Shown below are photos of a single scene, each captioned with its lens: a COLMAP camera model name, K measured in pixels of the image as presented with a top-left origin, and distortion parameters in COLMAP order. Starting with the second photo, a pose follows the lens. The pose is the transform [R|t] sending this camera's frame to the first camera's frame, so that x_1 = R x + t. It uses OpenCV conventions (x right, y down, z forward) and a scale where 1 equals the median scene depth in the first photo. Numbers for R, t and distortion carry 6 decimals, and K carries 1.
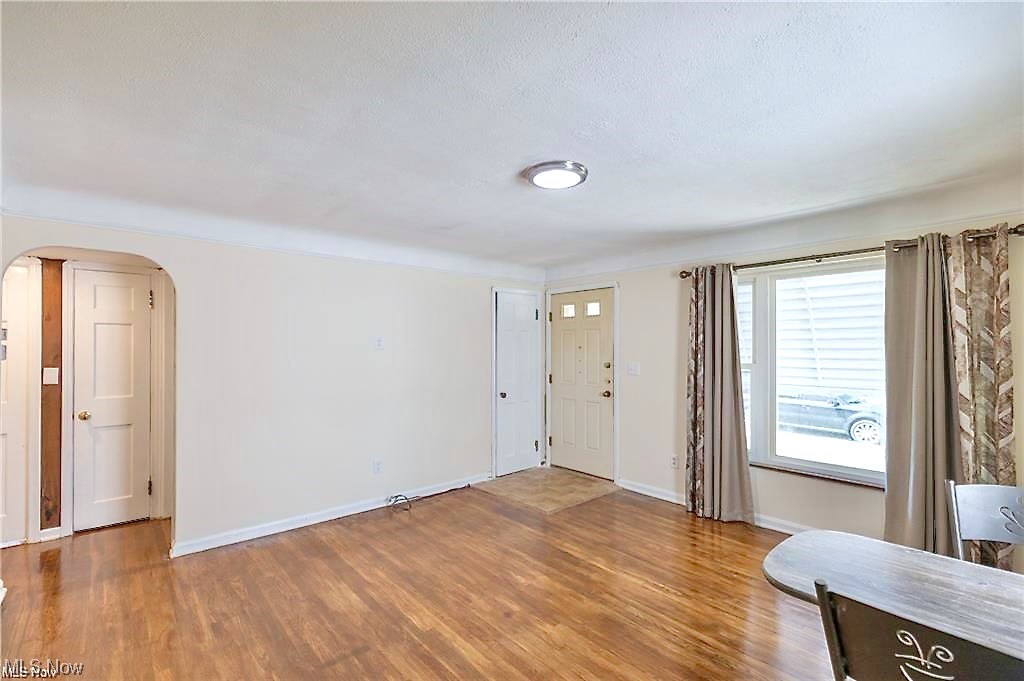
lens RADIAL K [[457.8, 0, 517.0], [0, 457.8, 345.3], [0, 0, 1]] dist [0.005348, -0.001046]
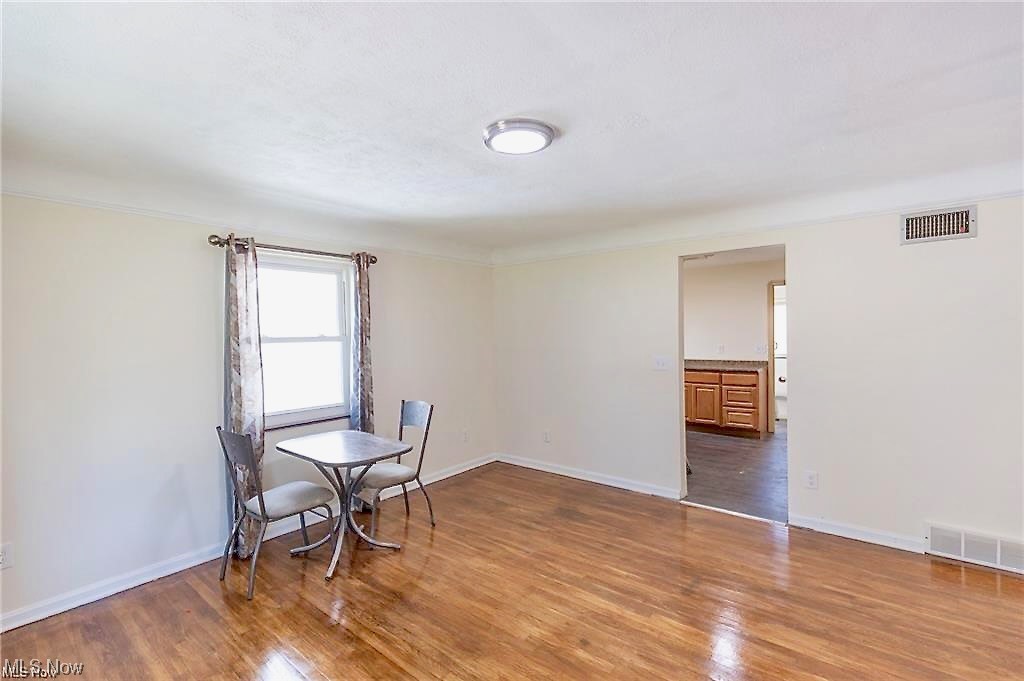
lens RADIAL K [[457.8, 0, 517.0], [0, 457.8, 345.3], [0, 0, 1]] dist [0.005348, -0.001046]
pose [[-0.985809, 0.025458, -0.165930, 0.174991], [0.022739, 0.999575, 0.018269, 0.001878], [0.166324, 0.014236, -0.985968, 1.351640]]
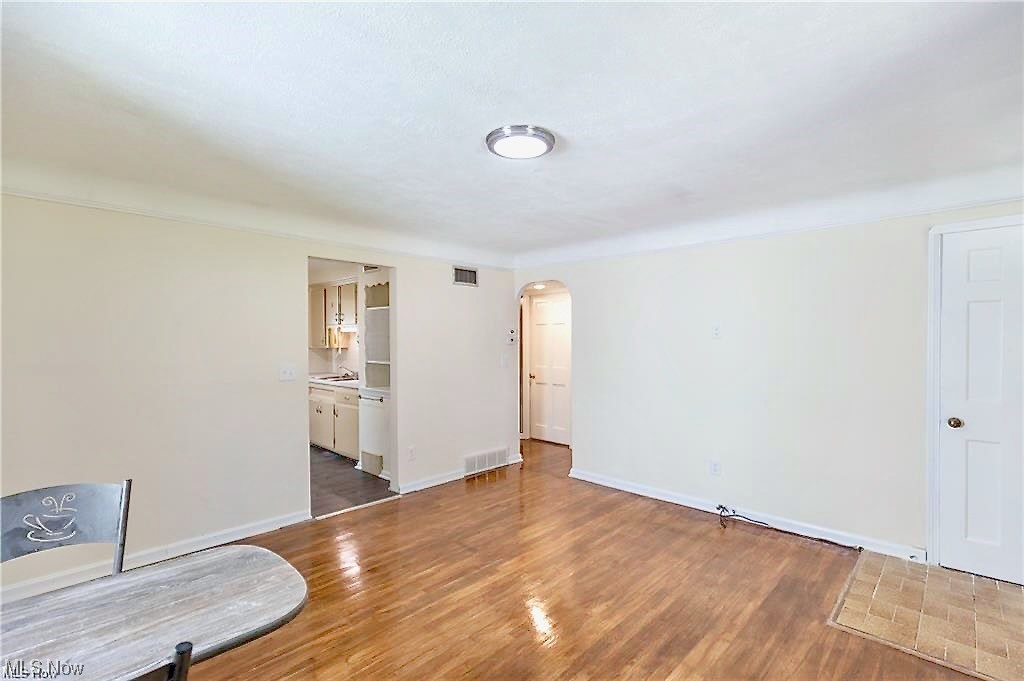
lens RADIAL K [[471.5, 0, 521.8], [0, 471.5, 343.4], [0, 0, 1]] dist [0.006089, 0.000334]
pose [[0.092898, 0.010152, -0.995624, 0.734409], [0.009164, 0.999897, 0.011050, 0.005993], [0.995633, -0.010150, 0.092796, 0.666576]]
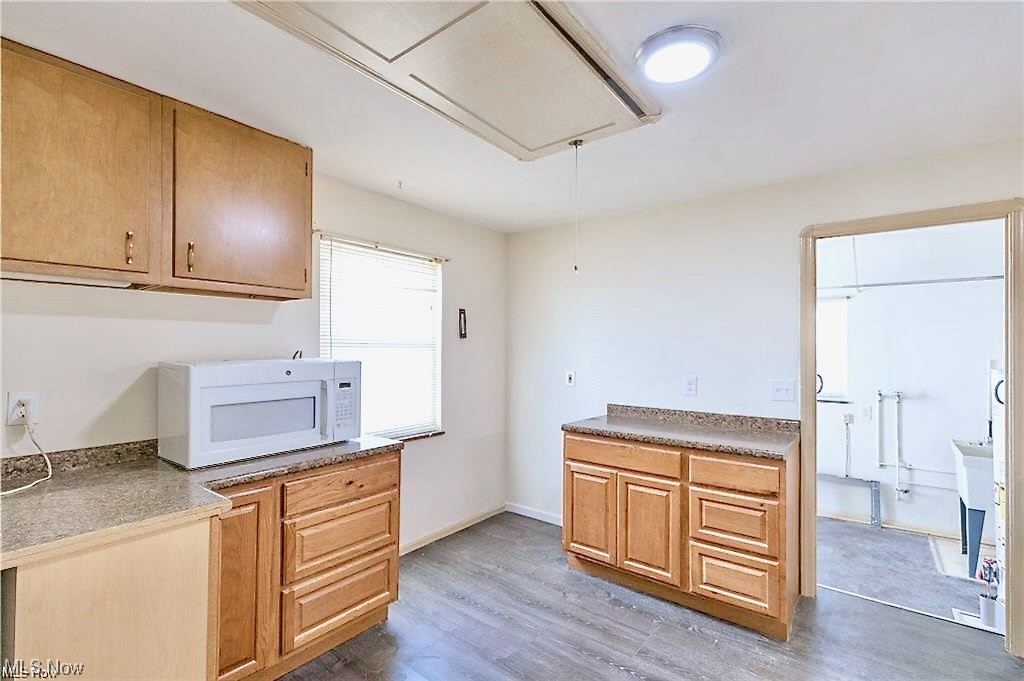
lens RADIAL K [[457.8, 0, 517.0], [0, 457.8, 345.3], [0, 0, 1]] dist [0.005348, -0.001046]
pose [[-0.981925, -0.006647, -0.189156, -0.542531], [-0.003899, 0.999881, -0.014898, 0.010845], [0.189232, -0.013891, -0.981834, 0.327262]]
